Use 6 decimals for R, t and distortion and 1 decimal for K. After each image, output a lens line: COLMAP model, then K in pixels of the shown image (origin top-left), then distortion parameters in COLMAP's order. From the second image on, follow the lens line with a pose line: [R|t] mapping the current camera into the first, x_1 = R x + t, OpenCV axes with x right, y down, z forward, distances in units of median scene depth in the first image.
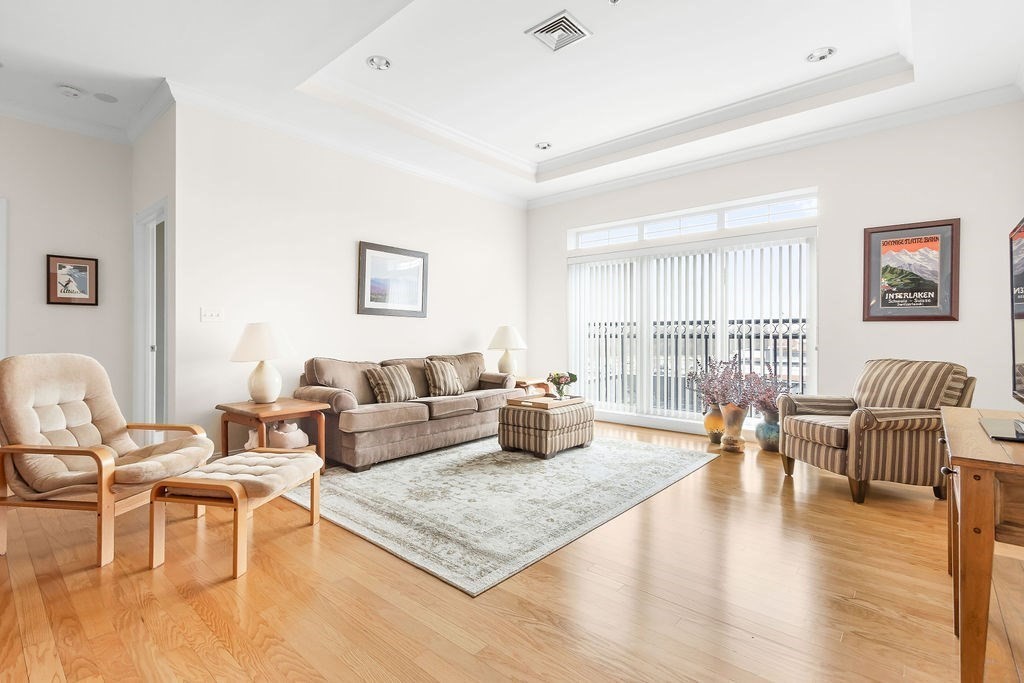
lens RADIAL K [[471.5, 0, 493.6], [0, 471.5, 335.1], [0, 0, 1]] dist [0.001950, -0.000341]
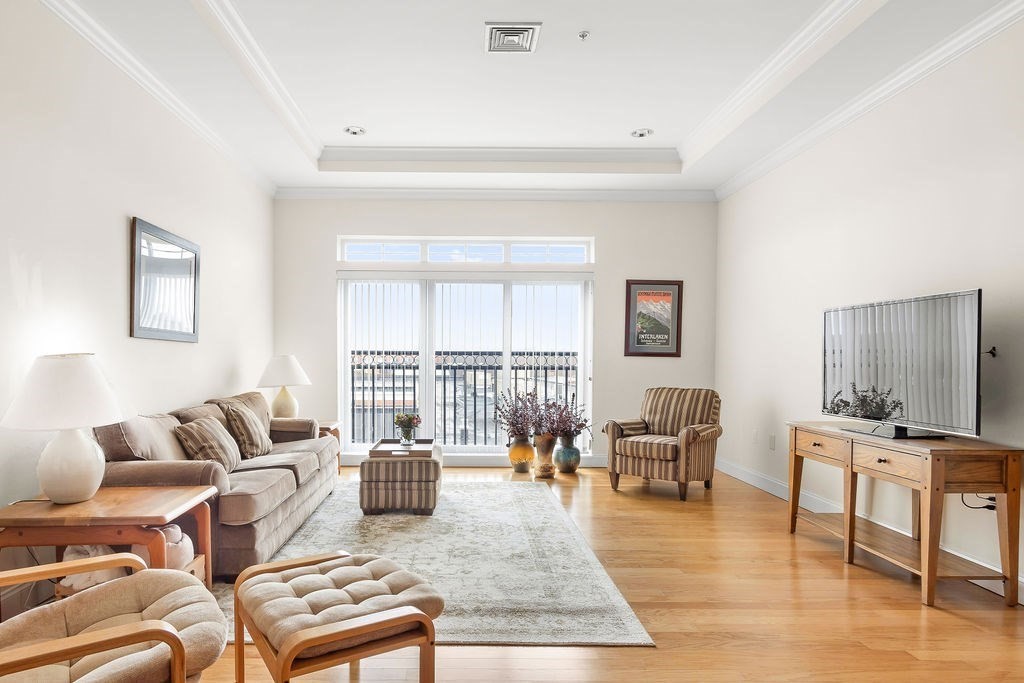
lens RADIAL K [[580.7, 0, 462.1], [0, 580.7, 371.8], [0, 0, 1]] dist [0.000834, -0.000162]
pose [[0.740741, -0.012470, 0.671675, -0.580141], [-0.005154, 0.999693, 0.024244, -0.024879], [-0.671771, -0.021420, 0.740449, 0.190247]]
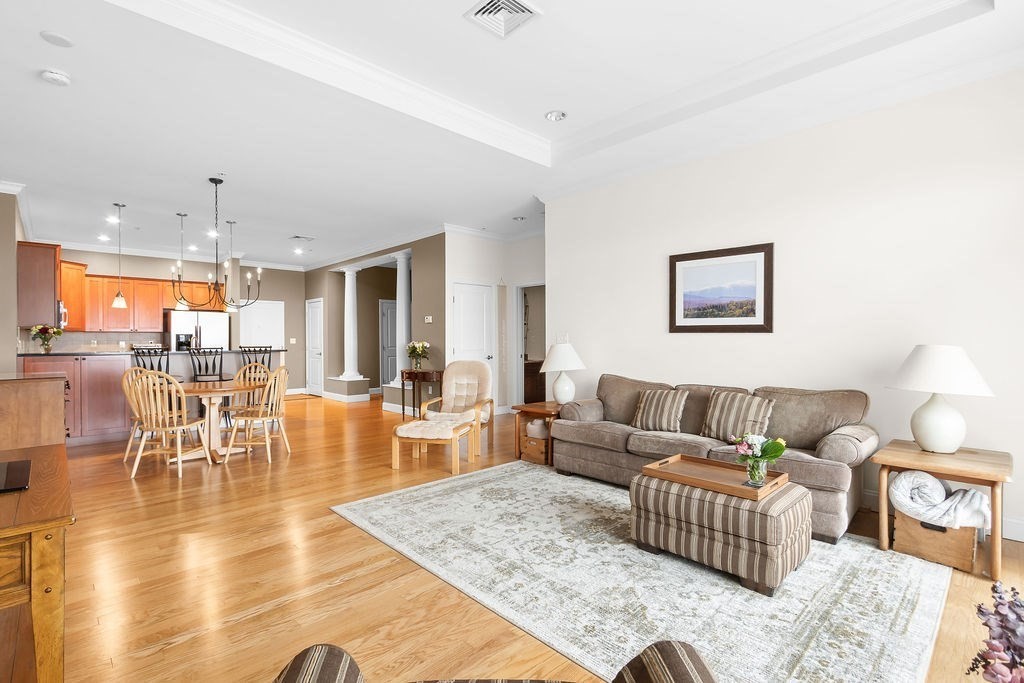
lens RADIAL K [[471.5, 0, 493.6], [0, 471.5, 335.1], [0, 0, 1]] dist [0.001950, -0.000341]
pose [[-0.082367, -0.007611, -0.996573, 0.845641], [0.005156, 0.999954, -0.008063, -0.041478], [0.996589, -0.005802, -0.082324, 0.884521]]
